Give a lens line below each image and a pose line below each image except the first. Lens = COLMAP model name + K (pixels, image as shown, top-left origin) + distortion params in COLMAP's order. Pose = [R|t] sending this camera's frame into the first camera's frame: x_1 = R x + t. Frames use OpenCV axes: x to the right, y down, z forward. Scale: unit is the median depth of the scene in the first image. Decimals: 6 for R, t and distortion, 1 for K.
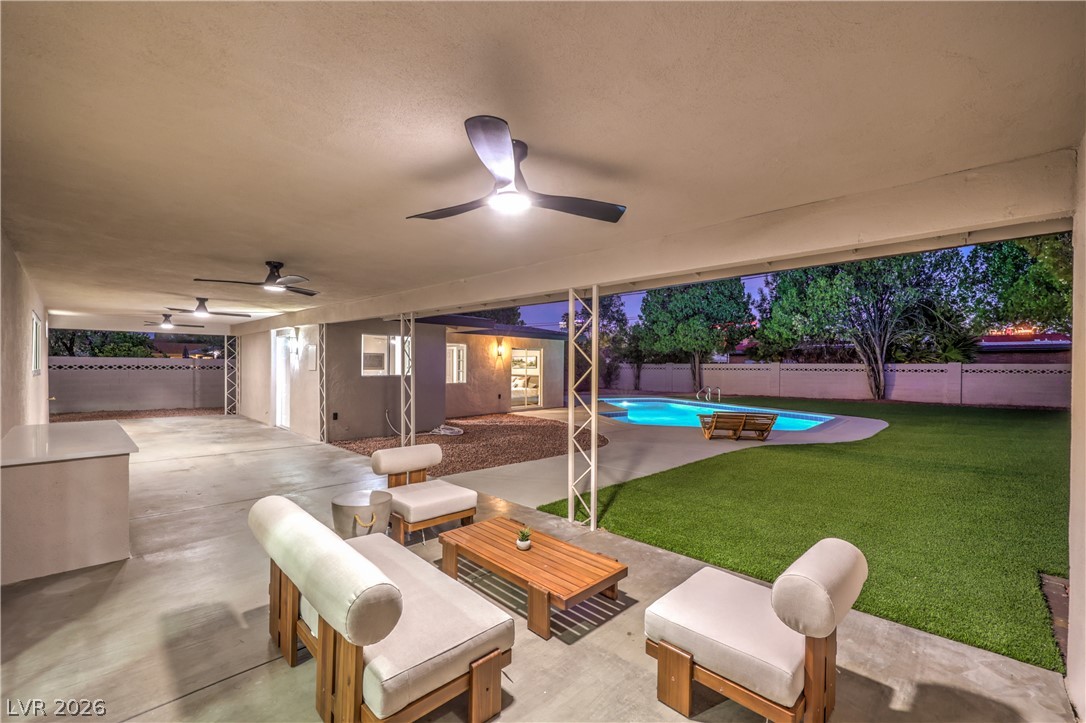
lens RADIAL K [[444.5, 0, 528.4], [0, 444.5, 371.2], [0, 0, 1]] dist [0.002833, 0.000413]
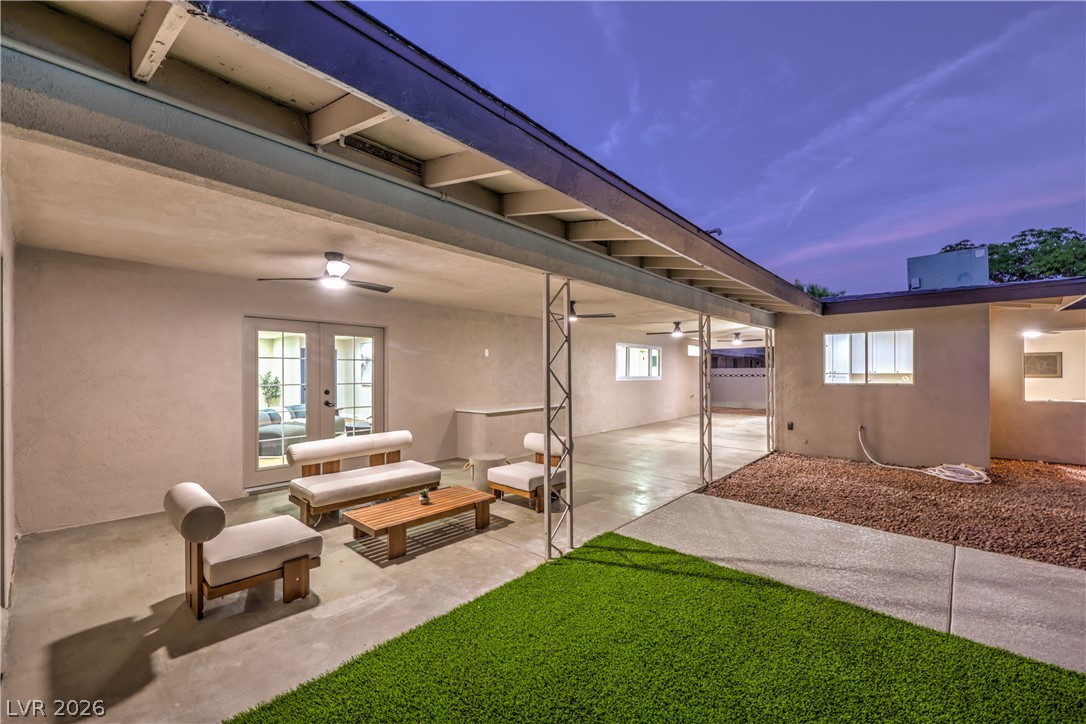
lens RADIAL K [[444.5, 0, 539.6], [0, 444.5, 377.3], [0, 0, 1]] dist [0.002833, 0.000413]
pose [[0.052125, -0.003120, -0.998636, 1.822843], [-0.006713, 0.999971, -0.003475, 0.023819], [0.998618, 0.006885, 0.052103, 1.713189]]
